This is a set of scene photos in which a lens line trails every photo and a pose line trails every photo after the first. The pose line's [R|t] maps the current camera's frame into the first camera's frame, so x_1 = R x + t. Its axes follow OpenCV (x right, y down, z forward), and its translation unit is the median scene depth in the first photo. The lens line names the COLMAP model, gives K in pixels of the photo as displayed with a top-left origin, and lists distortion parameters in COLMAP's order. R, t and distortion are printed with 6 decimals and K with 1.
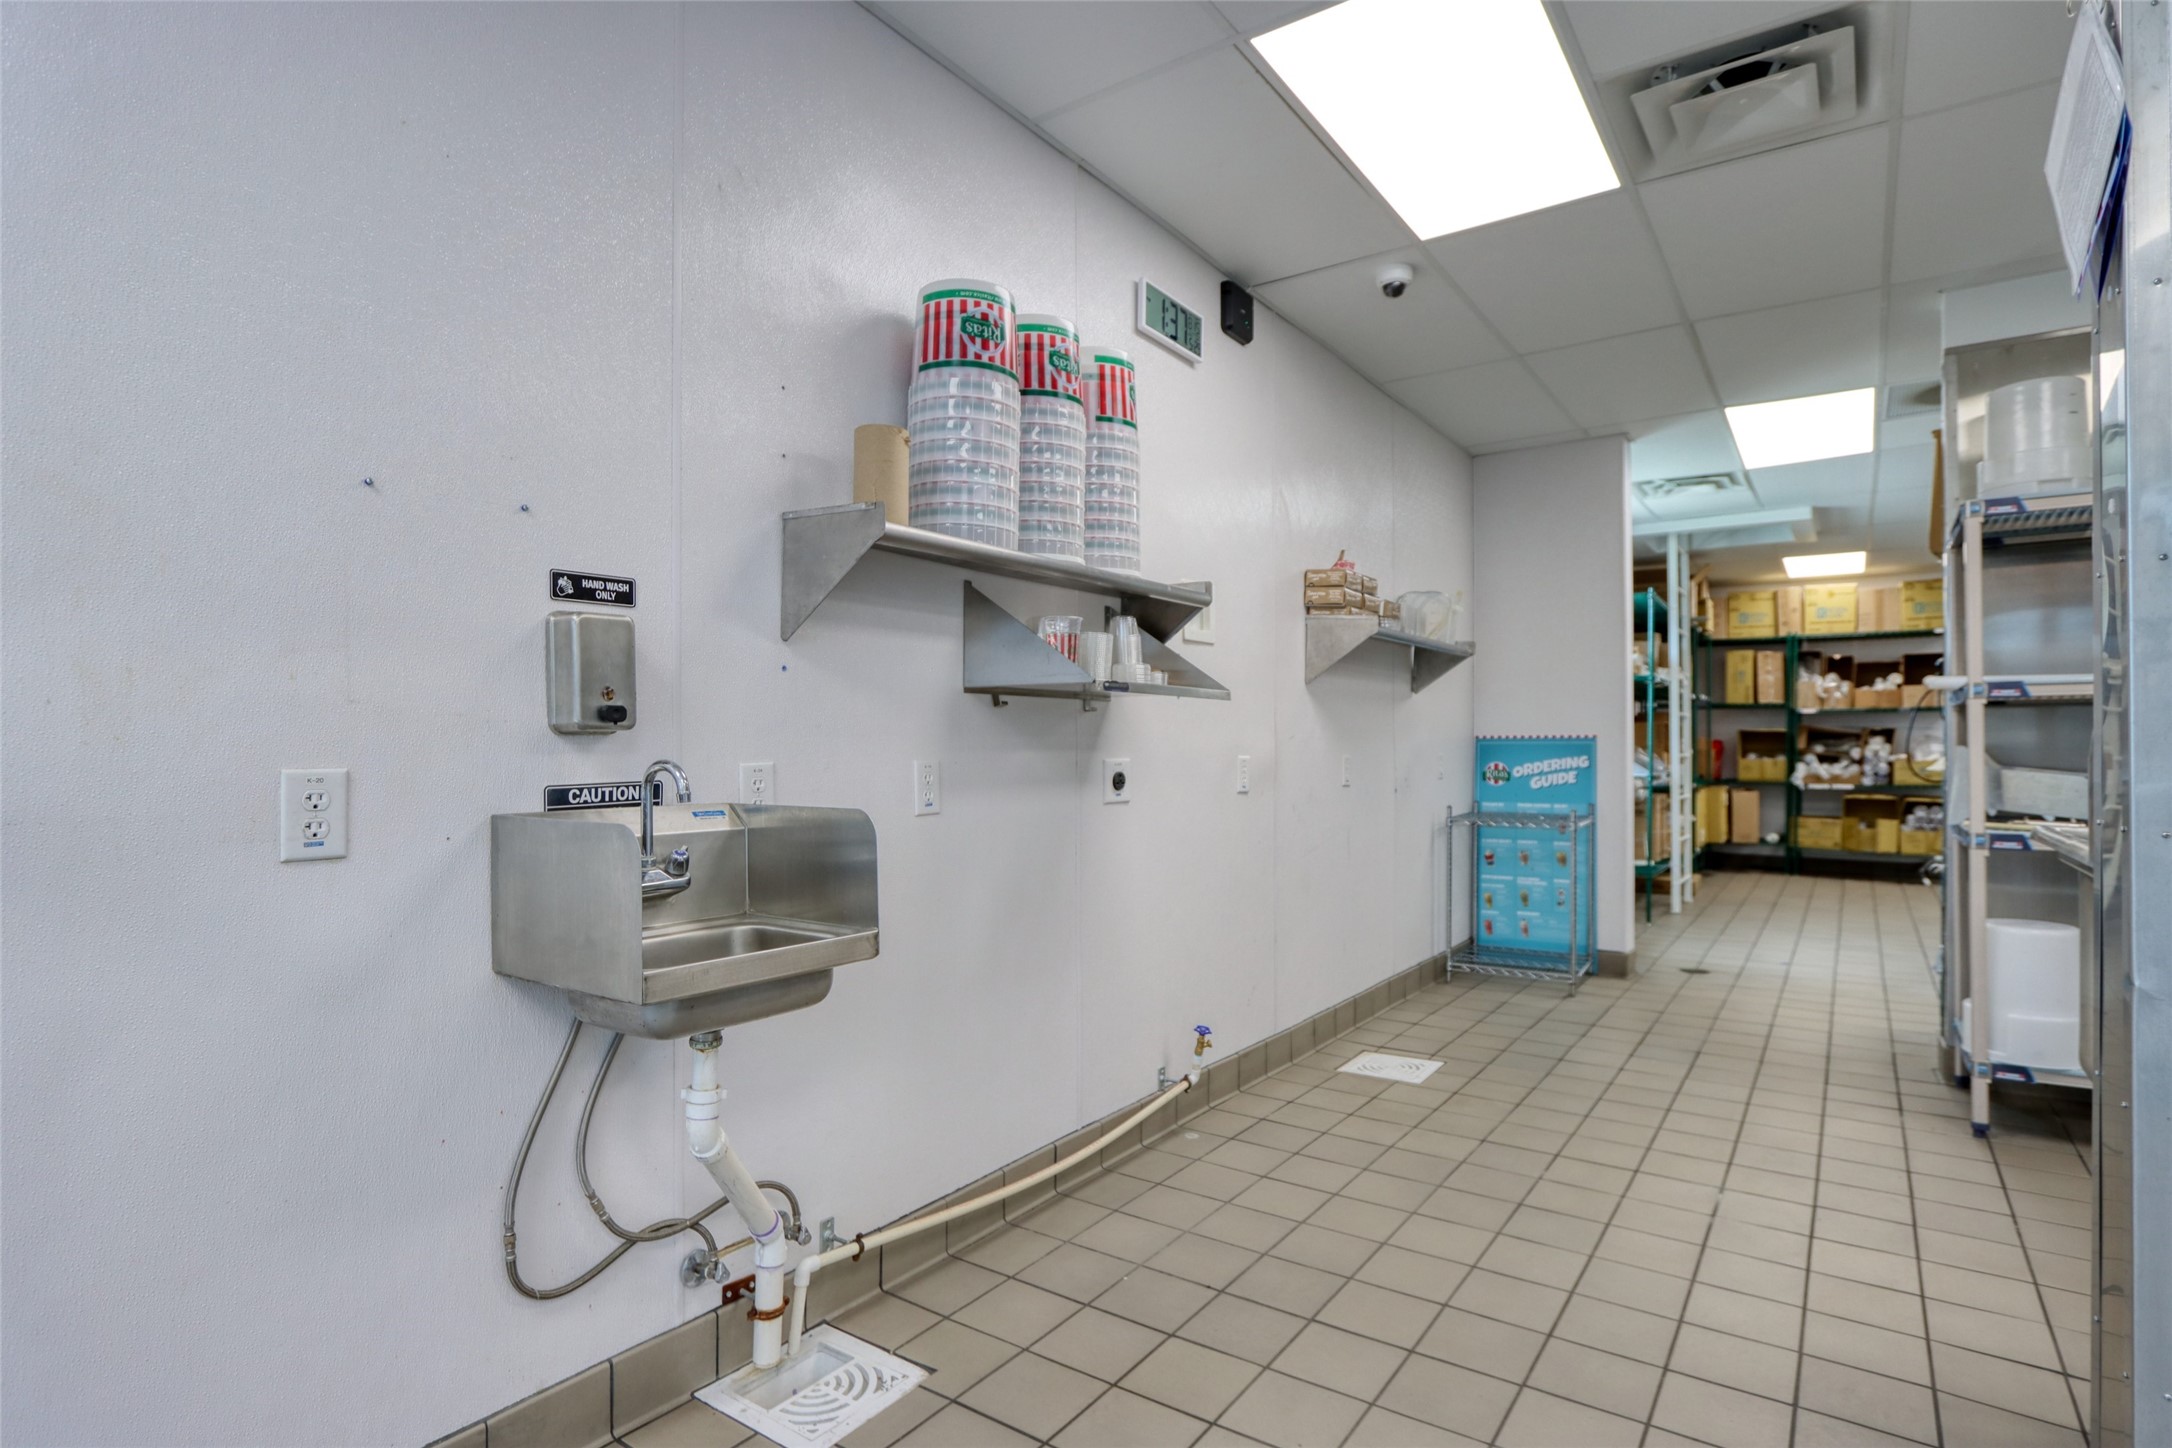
lens RADIAL K [[1101.2, 0, 1087.7], [0, 1101.2, 741.1], [0, 0, 1]] dist [-0.014211, 0.000233]
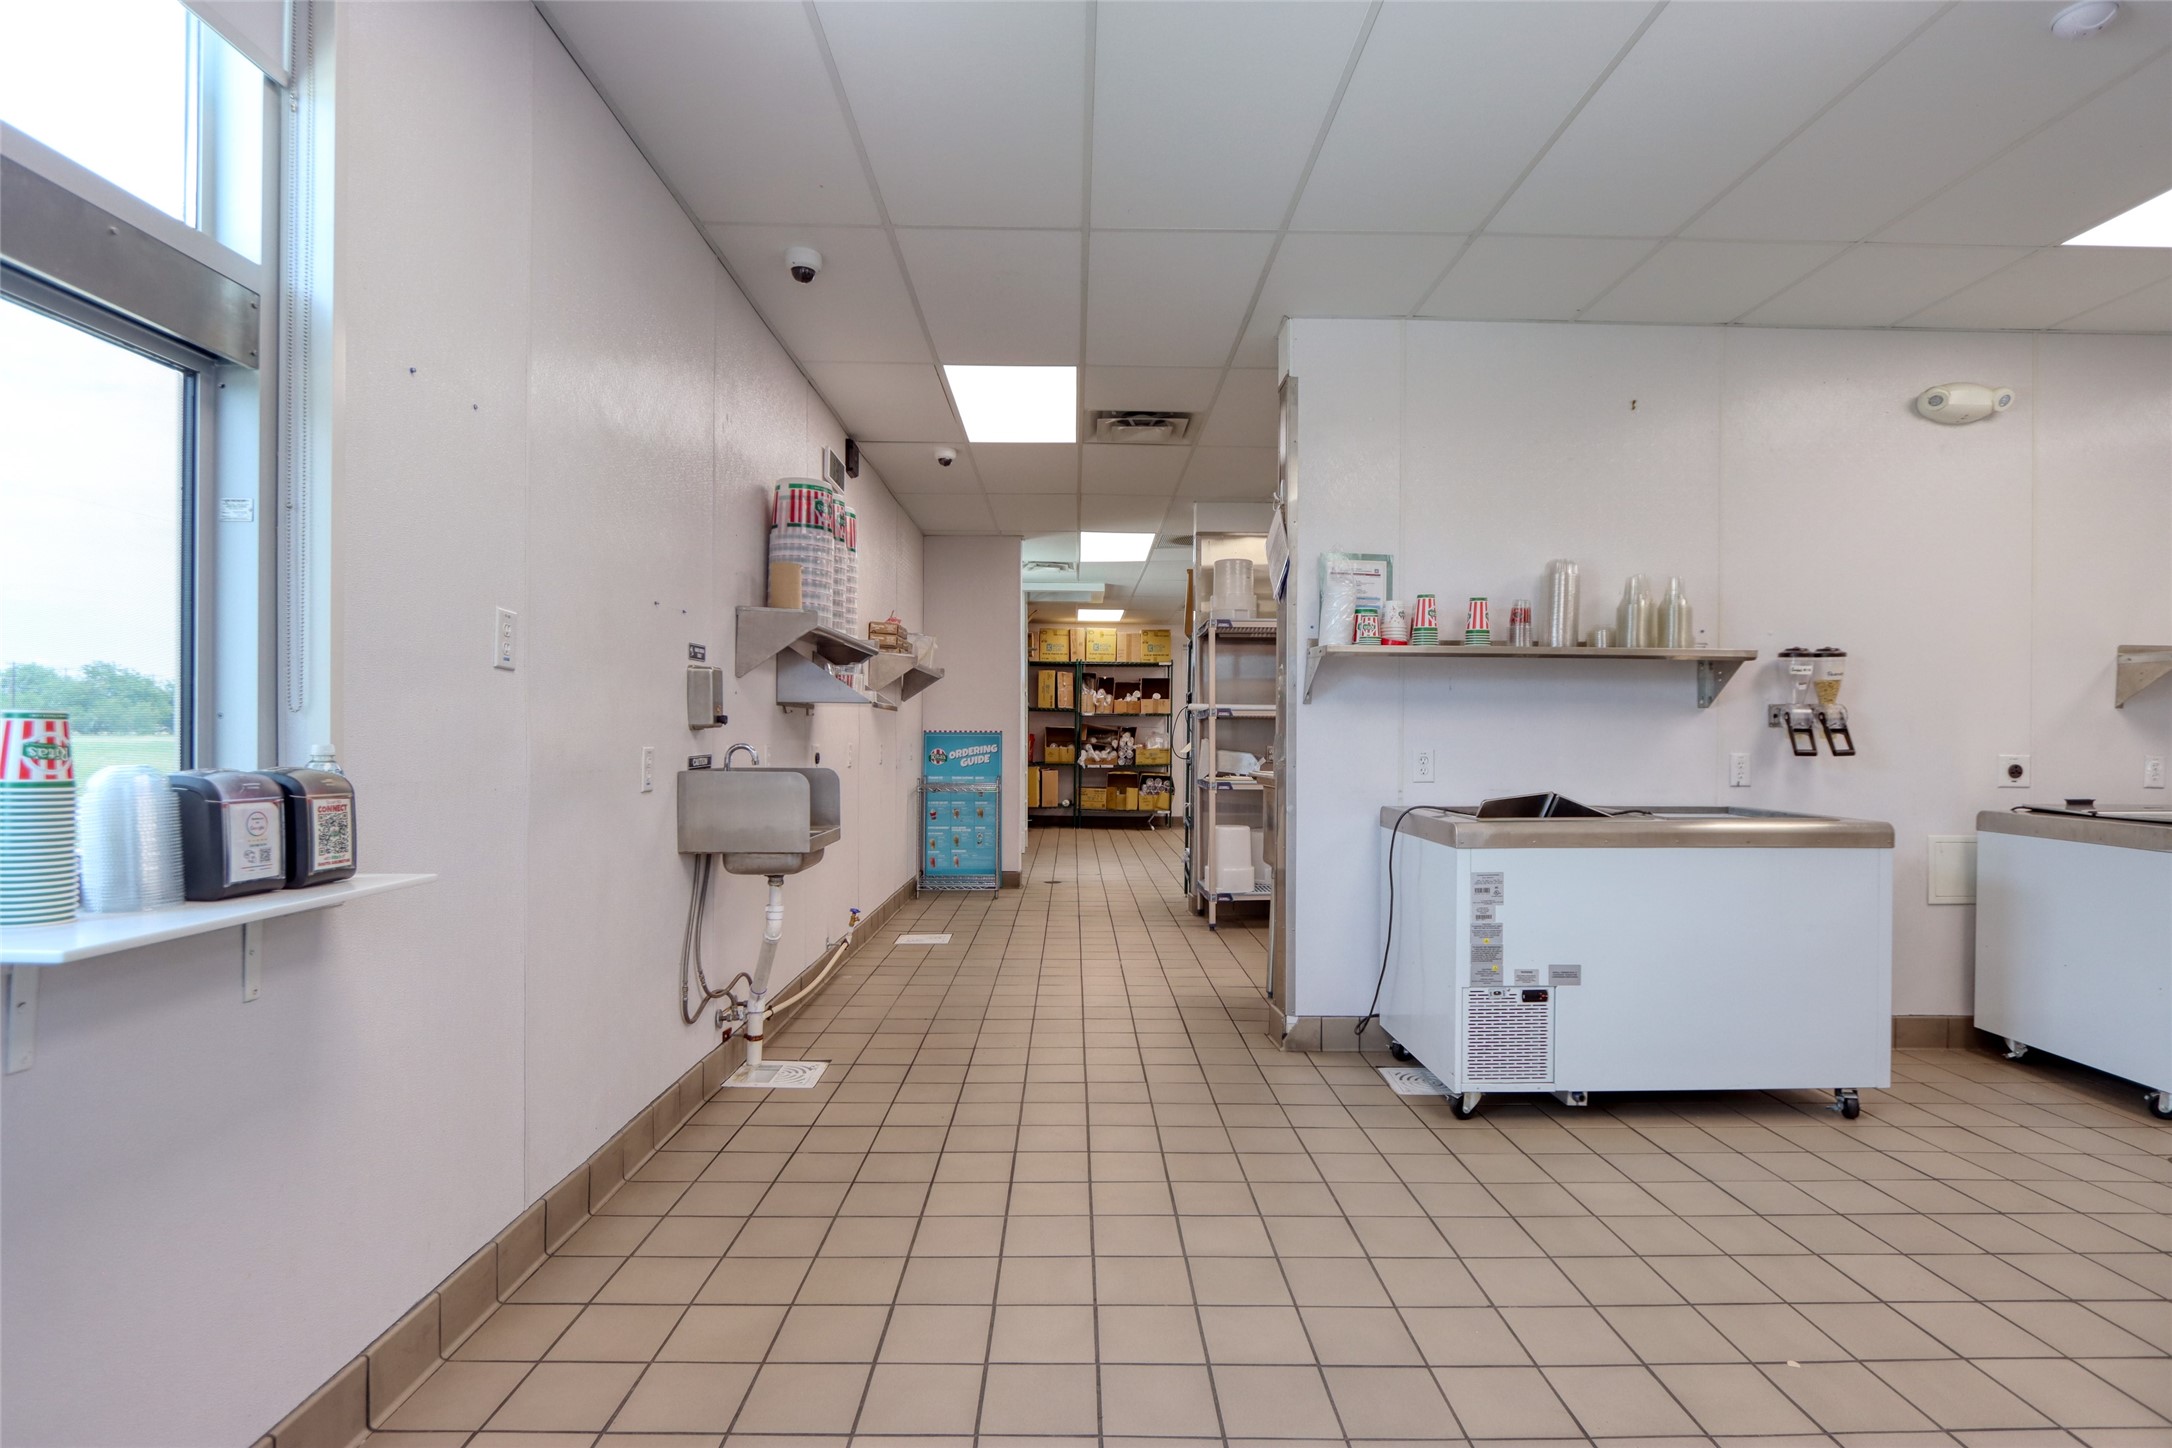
lens RADIAL K [[1081.4, 0, 1093.4], [0, 1081.4, 741.5], [0, 0, 1]] dist [-0.015280, 0.002411]
pose [[0.808262, 0.004217, 0.588808, -0.187780], [-0.009869, 0.999931, 0.006386, -0.000847], [-0.588740, -0.010972, 0.808248, -0.170209]]
